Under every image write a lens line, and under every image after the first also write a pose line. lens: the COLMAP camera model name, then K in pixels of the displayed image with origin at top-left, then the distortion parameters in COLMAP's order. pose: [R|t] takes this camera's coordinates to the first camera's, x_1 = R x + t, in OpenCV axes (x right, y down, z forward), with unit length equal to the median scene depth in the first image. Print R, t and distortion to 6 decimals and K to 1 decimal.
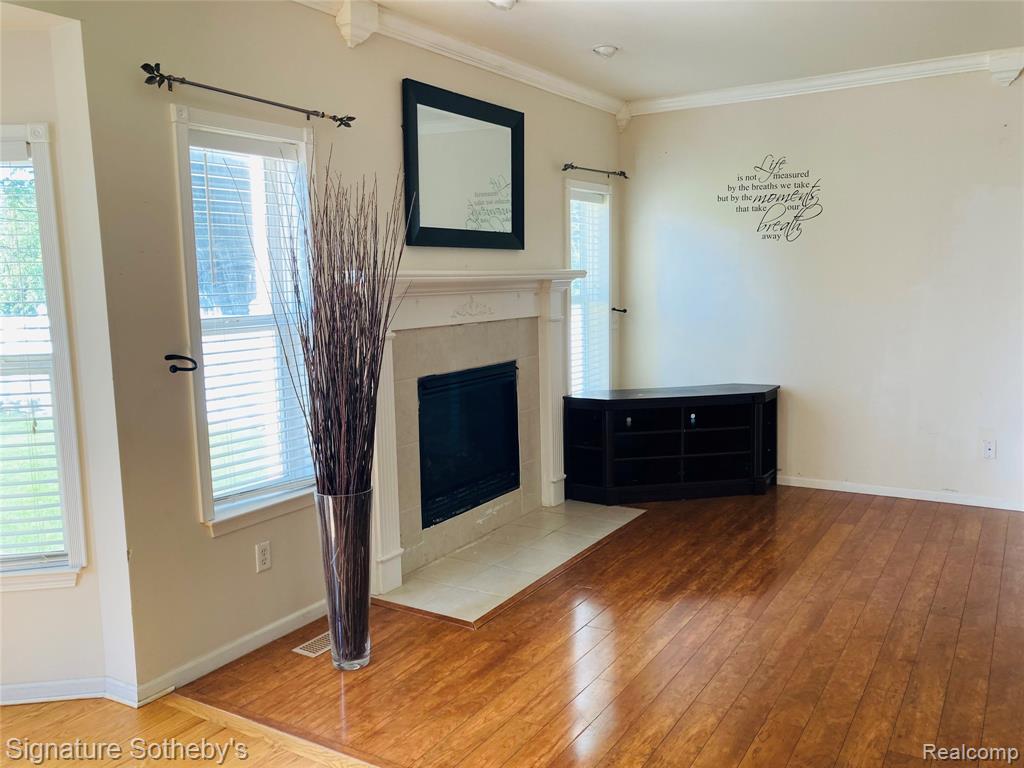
lens RADIAL K [[841.9, 0, 507.6], [0, 841.9, 377.8], [0, 0, 1]] dist [0.037145, -0.043691]
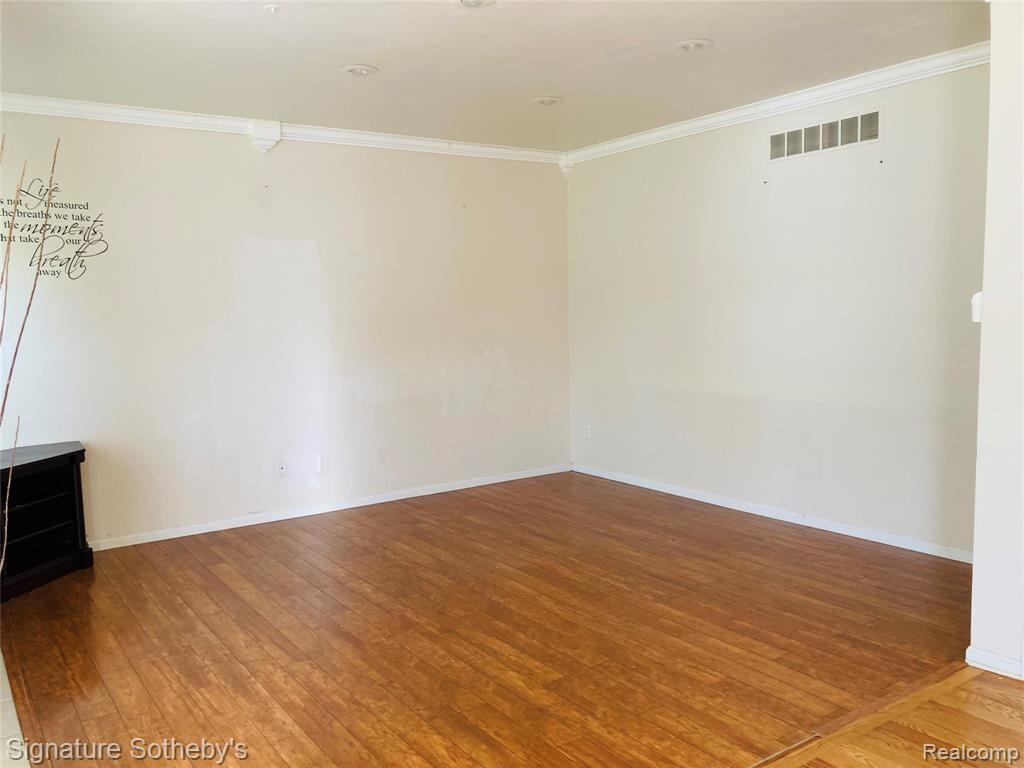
lens RADIAL K [[841.9, 0, 504.8], [0, 841.9, 386.7], [0, 0, 1]] dist [0.037145, -0.043691]
pose [[0.398543, -0.073094, 0.914232, -0.449009], [0.124884, 0.991860, 0.024859, -0.020036], [-0.908607, 0.104265, 0.404427, 0.340273]]
